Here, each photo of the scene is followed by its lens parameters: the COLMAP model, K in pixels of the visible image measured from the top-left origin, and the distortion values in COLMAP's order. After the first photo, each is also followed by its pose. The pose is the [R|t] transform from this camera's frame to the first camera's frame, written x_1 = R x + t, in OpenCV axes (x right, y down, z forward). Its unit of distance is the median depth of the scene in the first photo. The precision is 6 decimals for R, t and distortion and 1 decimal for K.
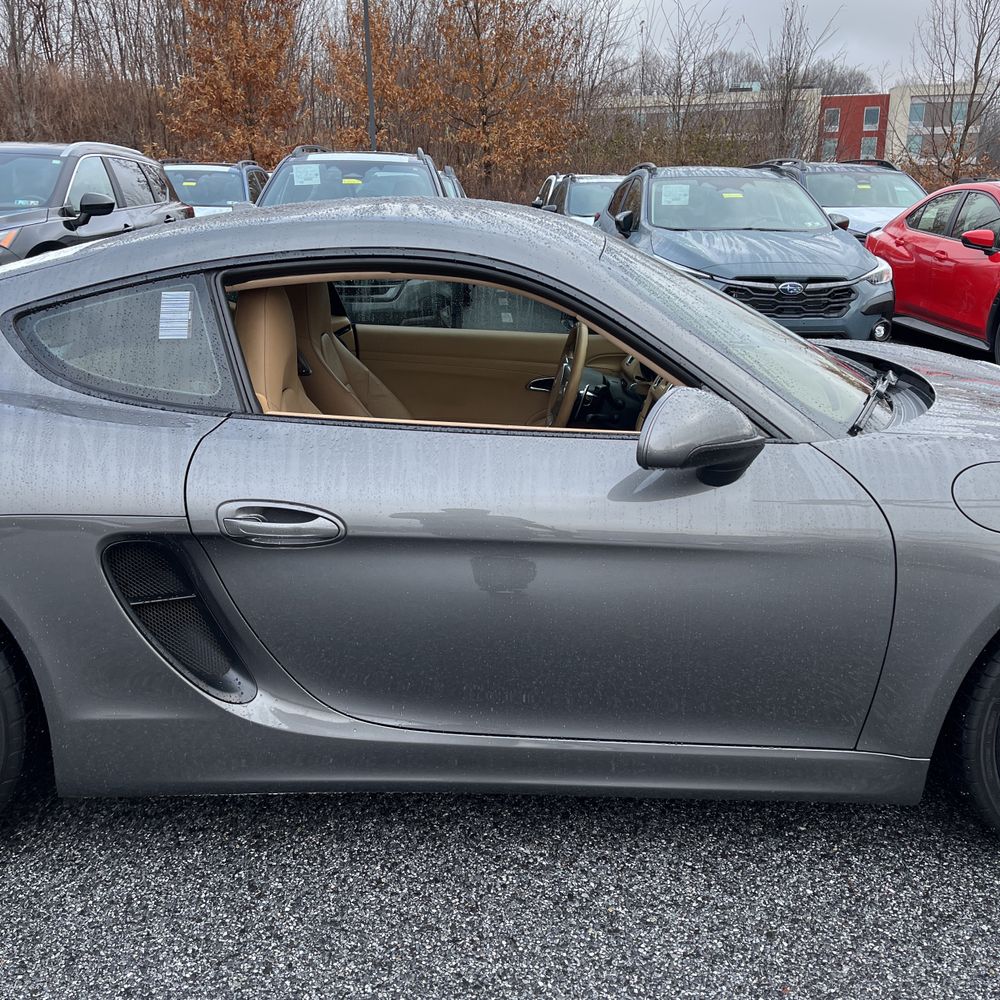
lens RADIAL K [[1008.9, 0, 488.7], [0, 1008.9, 506.9], [0, 0, 1]] dist [0.020434, 0.006206]
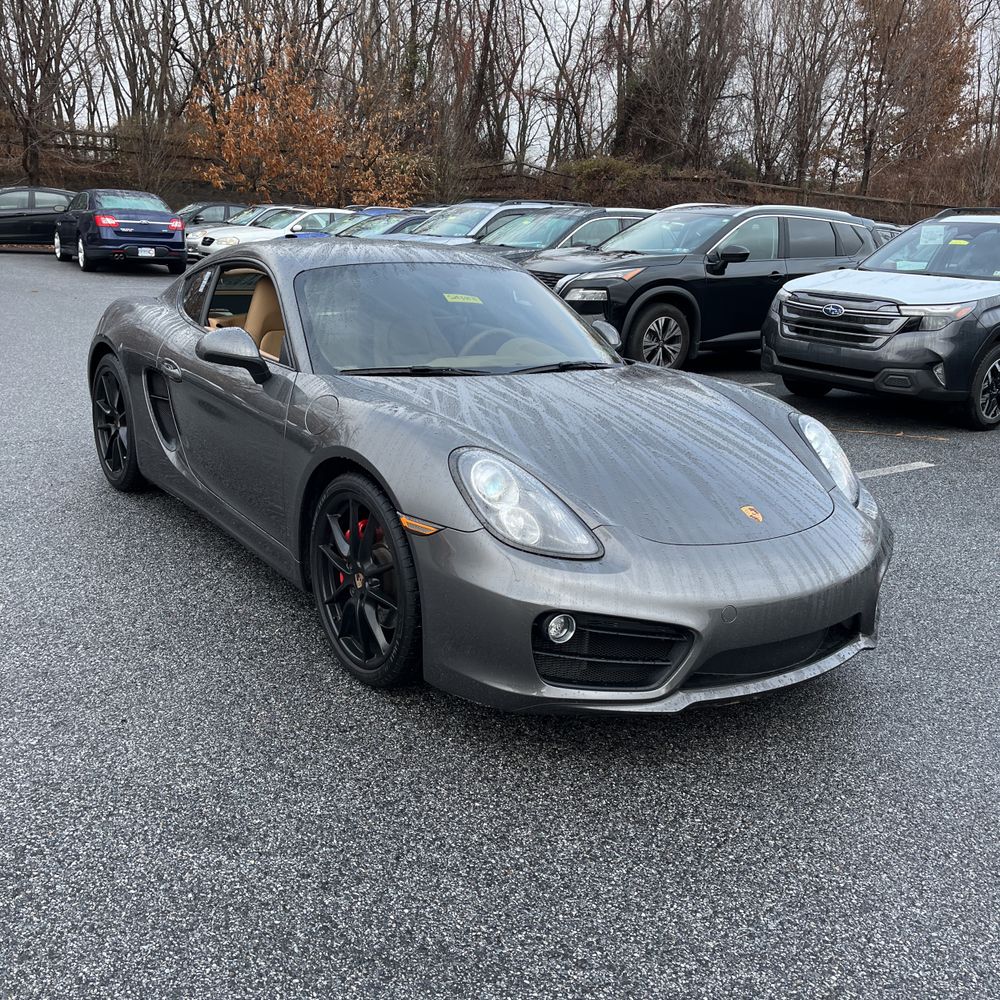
lens RADIAL K [[1008.9, 0, 488.7], [0, 1008.9, 506.9], [0, 0, 1]] dist [0.020434, 0.006206]
pose [[0.575973, 0.240294, -0.781354, 0.478667], [-0.281220, 0.955726, 0.086619, -0.020118], [0.767574, 0.169842, 0.618048, 0.041028]]
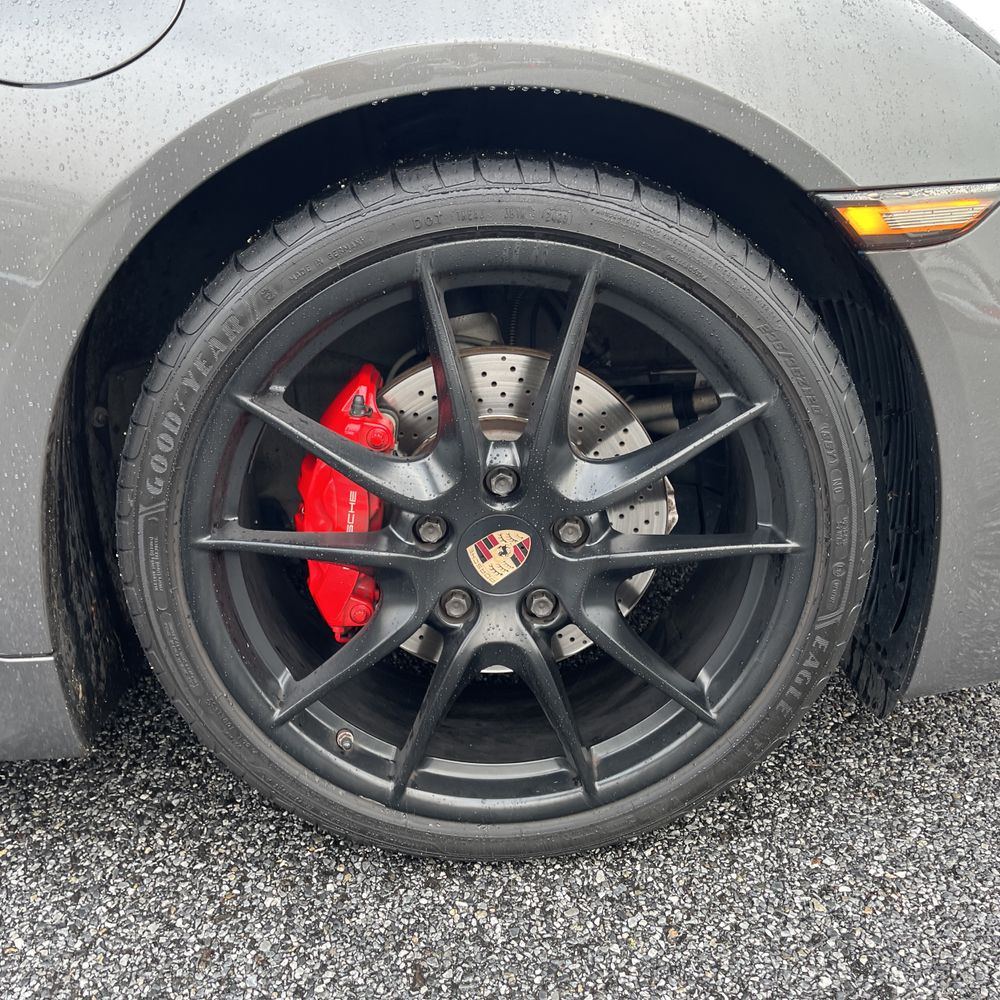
lens RADIAL K [[1006.9, 0, 488.8], [0, 1006.9, 496.9], [0, 0, 1]] dist [0.067313, -0.090522]
pose [[0.997117, -0.074043, 0.016586, 0.154095], [0.073007, 0.995748, 0.056181, 0.041050], [-0.020675, -0.054808, 0.998283, 0.135512]]
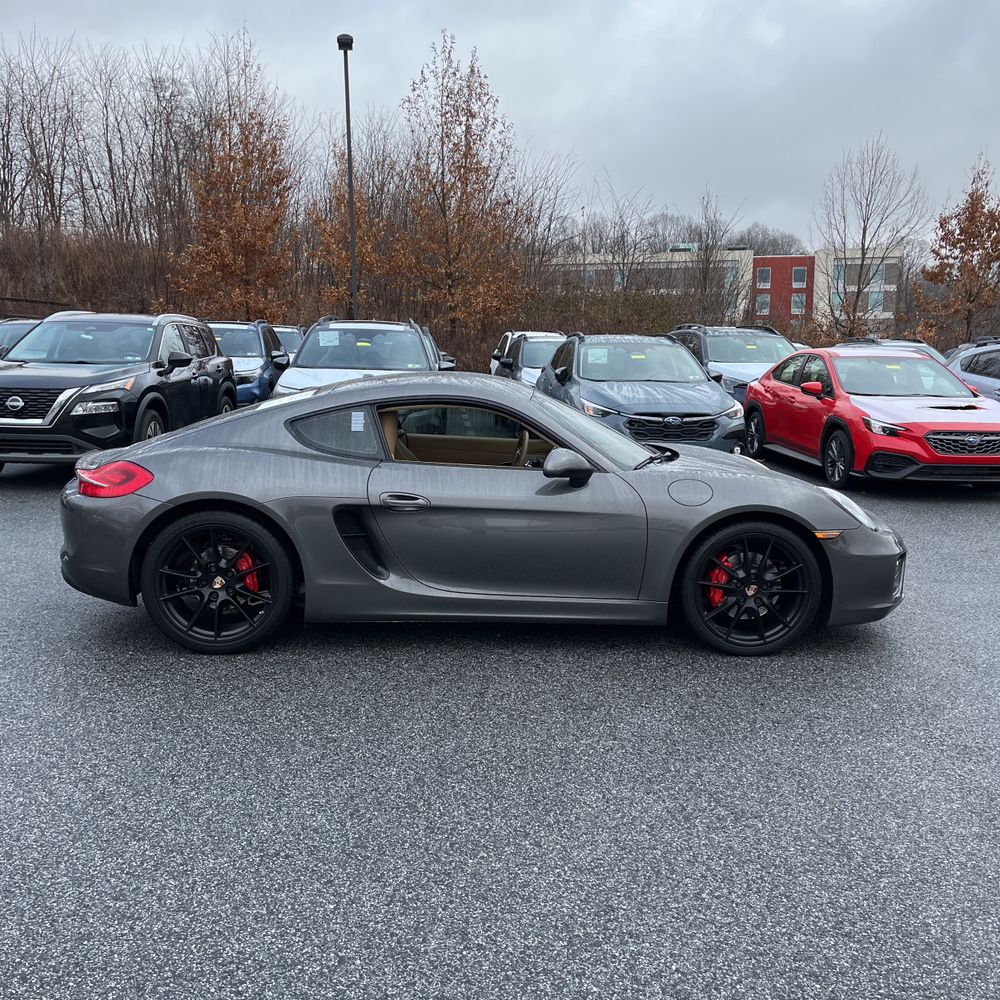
lens RADIAL K [[1006.6, 0, 494.9], [0, 1006.6, 494.6], [0, 0, 1]] dist [0.075278, -0.100037]
pose [[0.998856, 0.001933, 0.047784, -0.023063], [0.005084, 0.989229, -0.146290, 0.084662], [-0.047552, 0.146366, 0.988087, -0.344876]]
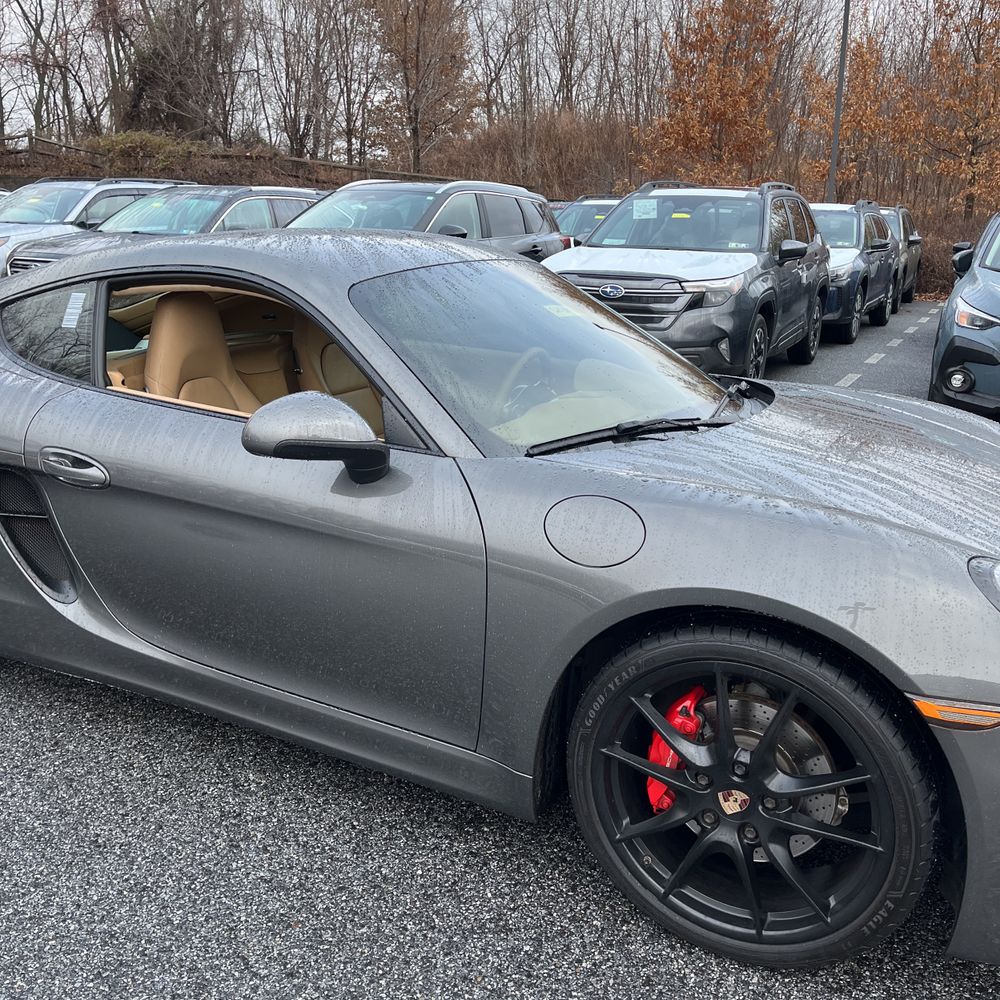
lens RADIAL K [[1006.8, 0, 495.7], [0, 1006.8, 504.7], [0, 0, 1]] dist [0.033783, -0.011937]
pose [[0.886117, 0.136194, -0.442999, 0.201314], [-0.150465, 0.988611, 0.002963, -0.005315], [0.438357, 0.064030, 0.896517, 0.012378]]
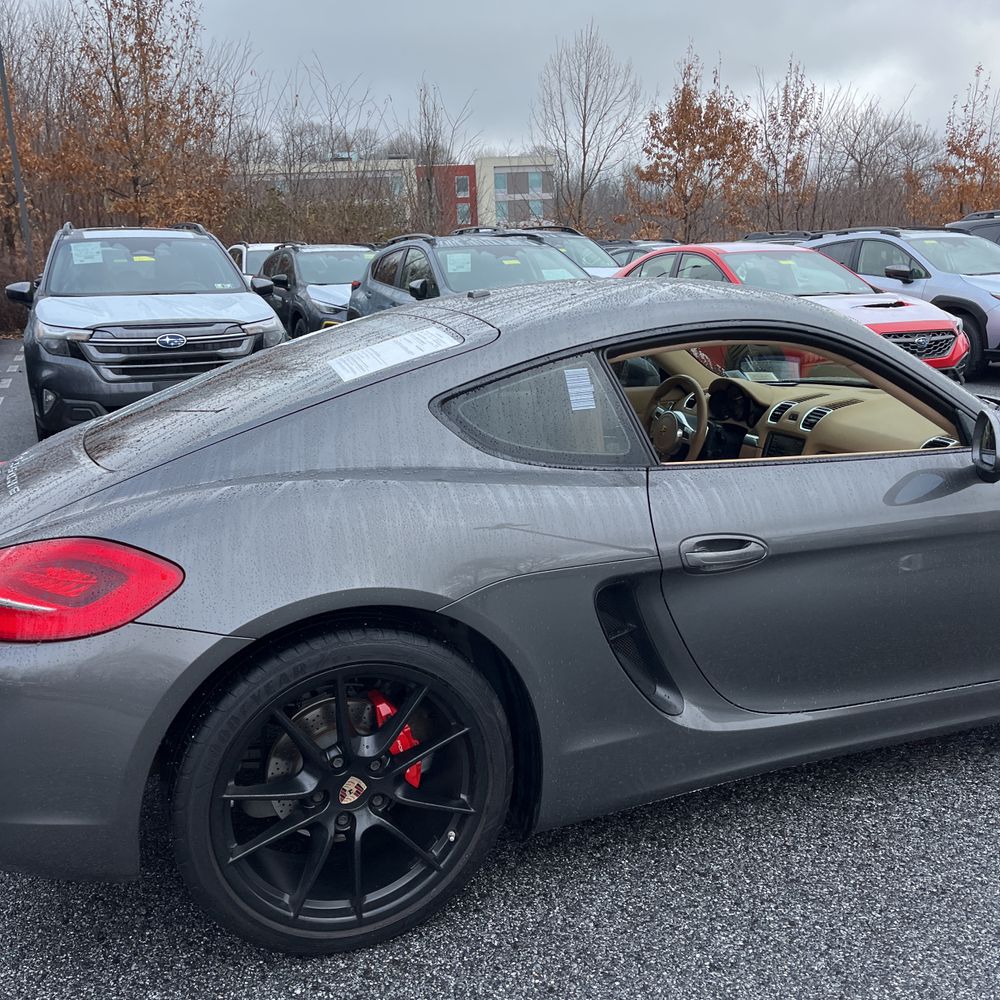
lens RADIAL K [[1009.7, 0, 478.7], [0, 1009.7, 502.4], [0, 0, 1]] dist [0.032469, -0.025306]
pose [[0.933049, -0.112255, 0.341786, -0.201912], [0.133522, 0.990268, -0.039266, -0.007668], [-0.334052, 0.082273, 0.938957, -0.008180]]
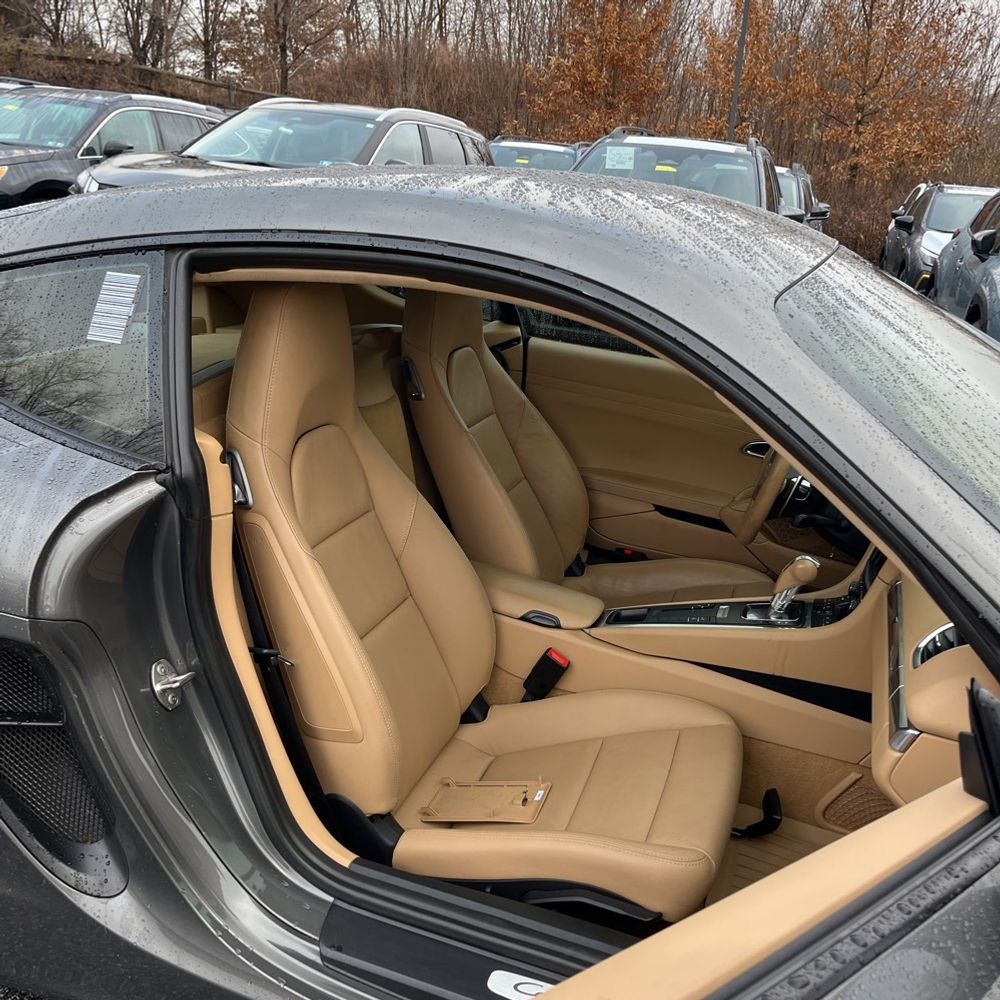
lens RADIAL K [[1005.9, 0, 508.0], [0, 1005.9, 498.0], [0, 0, 1]] dist [0.035007, -0.014118]
pose [[0.944394, 0.171534, -0.280529, 0.036639], [-0.171666, 0.984856, 0.024297, -0.030732], [0.280449, 0.025212, 0.959538, 0.104710]]
